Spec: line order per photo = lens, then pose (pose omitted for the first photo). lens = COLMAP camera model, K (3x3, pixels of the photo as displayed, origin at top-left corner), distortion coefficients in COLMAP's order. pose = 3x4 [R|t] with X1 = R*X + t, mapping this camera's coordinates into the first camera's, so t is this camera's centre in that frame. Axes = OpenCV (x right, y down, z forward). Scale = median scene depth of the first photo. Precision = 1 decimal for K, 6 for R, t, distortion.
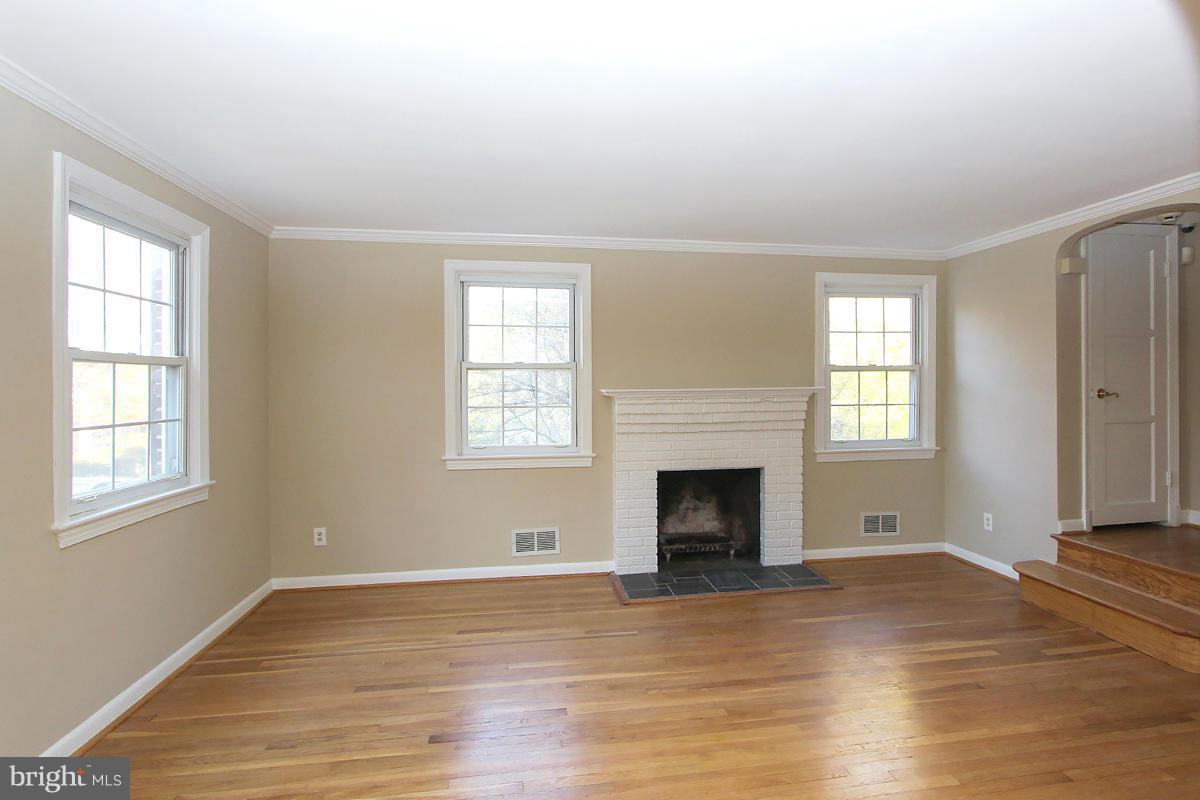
lens RADIAL K [[598.7, 0, 630.3], [0, 598.7, 380.8], [0, 0, 1]] dist [-0.018697, 0.000110]
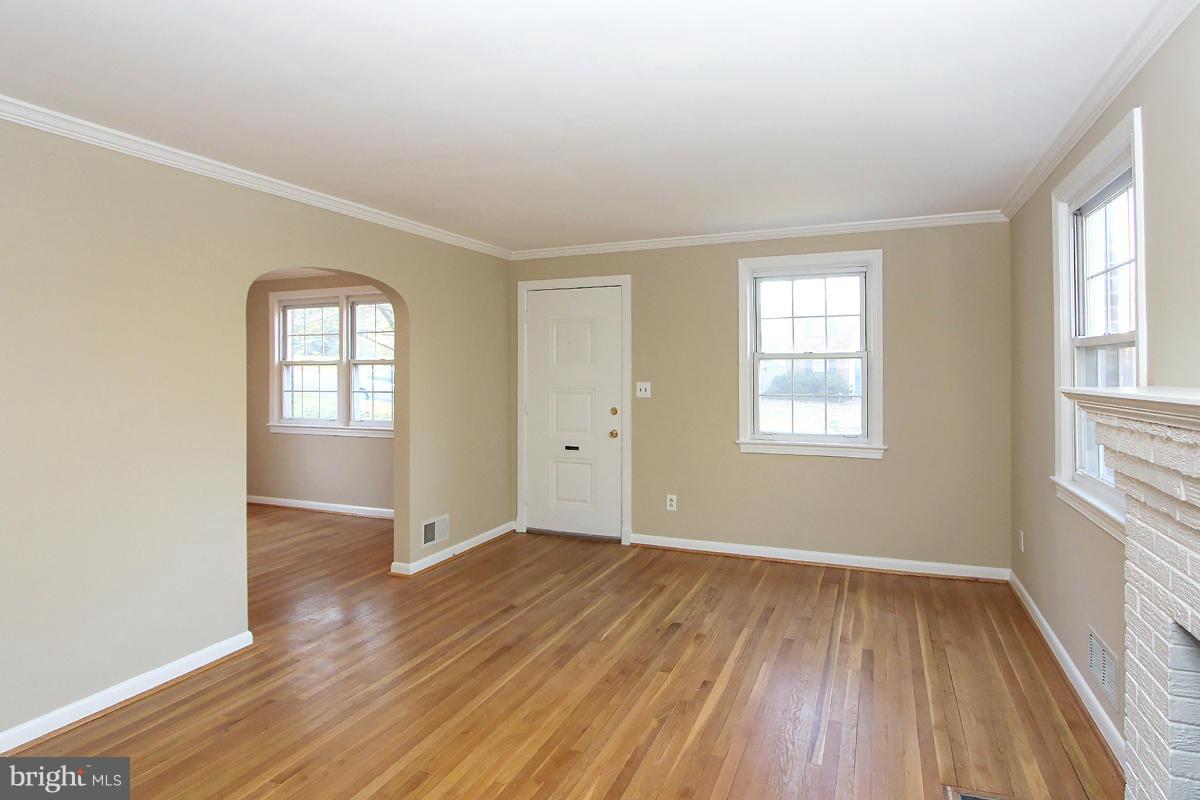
lens RADIAL K [[611.7, 0, 646.1], [0, 611.7, 368.2], [0, 0, 1]] dist [-0.005052, 0.000106]
pose [[-0.515142, 0.000218, -0.857105, 0.519489], [0.004925, 0.999984, -0.002706, 0.001226], [0.857091, -0.005615, -0.515135, 0.927732]]
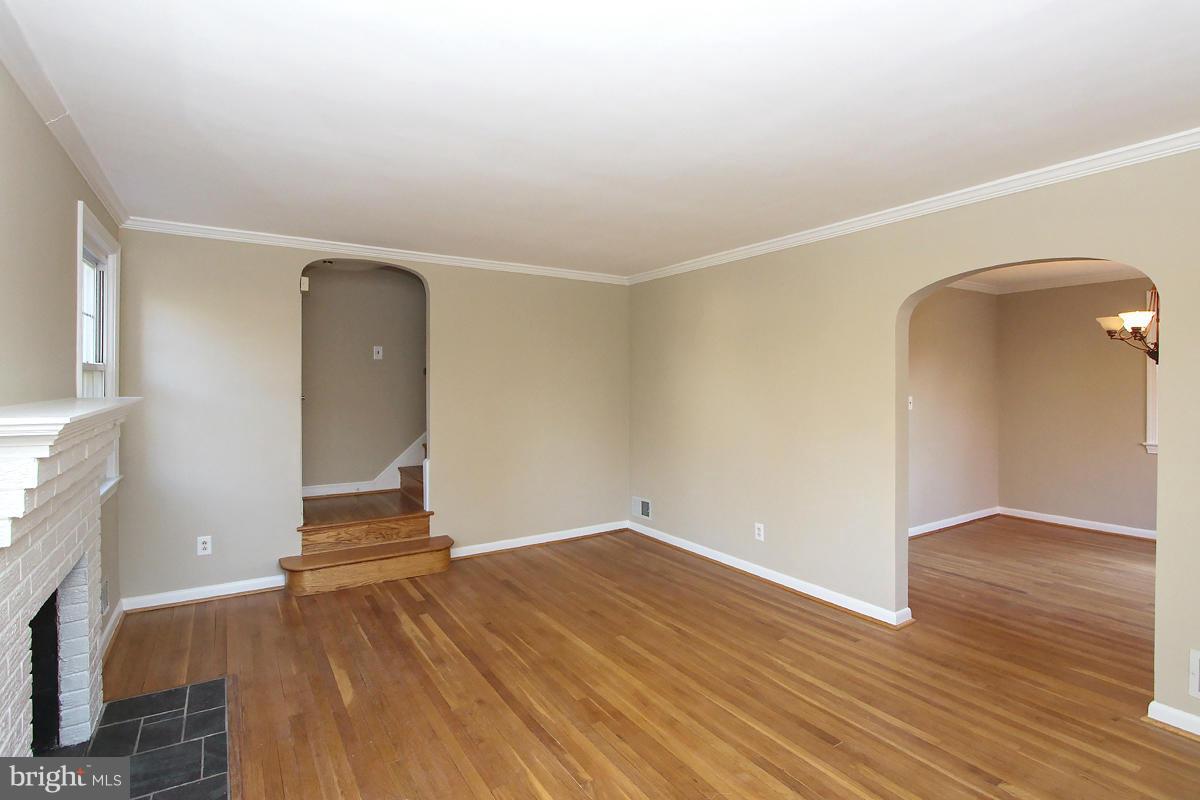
lens RADIAL K [[580.9, 0, 614.1], [0, 580.9, 388.7], [0, 0, 1]] dist [-0.014845, 0.000504]
pose [[-0.395670, -0.004460, 0.918382, -0.433927], [-0.001643, 0.999990, 0.004148, 0.001014], [-0.918391, 0.000132, -0.395673, 0.808796]]
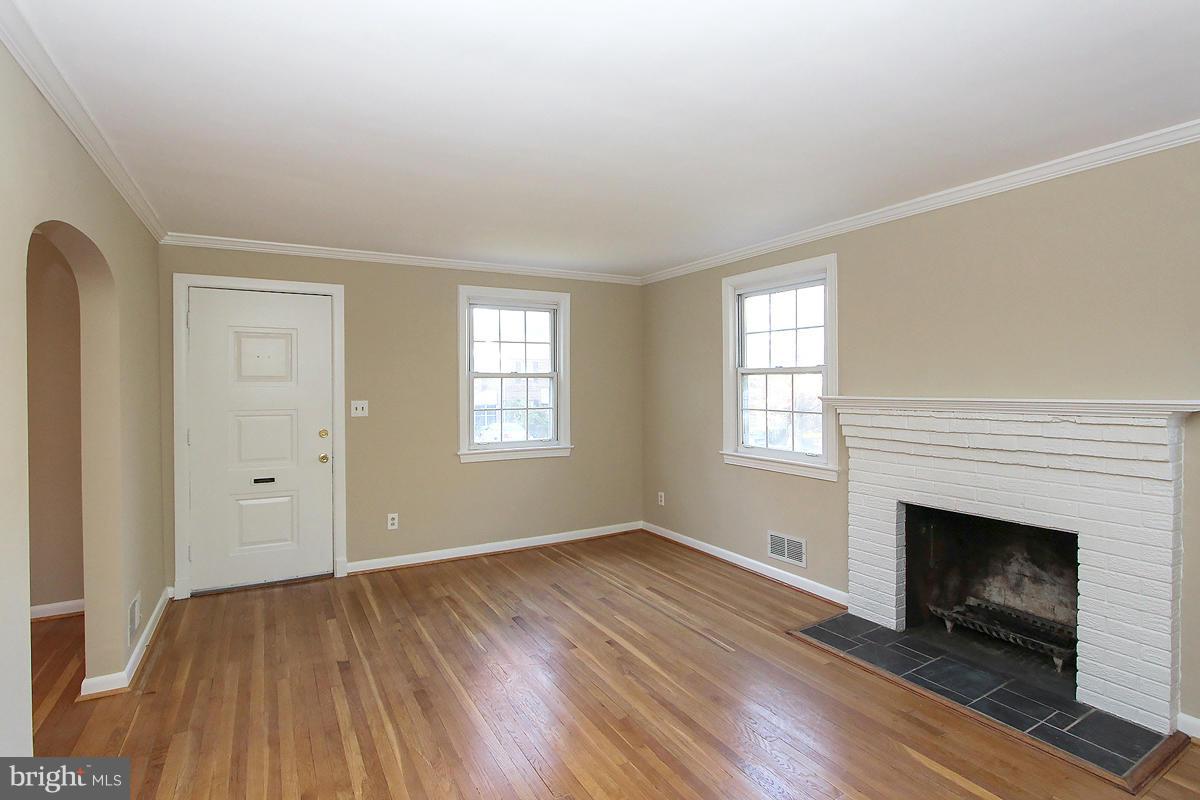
lens RADIAL K [[574.9, 0, 573.7], [0, 574.9, 387.6], [0, 0, 1]] dist [-0.013357, 0.000096]
pose [[0.311709, 0.004629, -0.950166, 0.624370], [0.005817, 0.999960, 0.006779, -0.003531], [0.950160, -0.007640, 0.311670, 0.374808]]
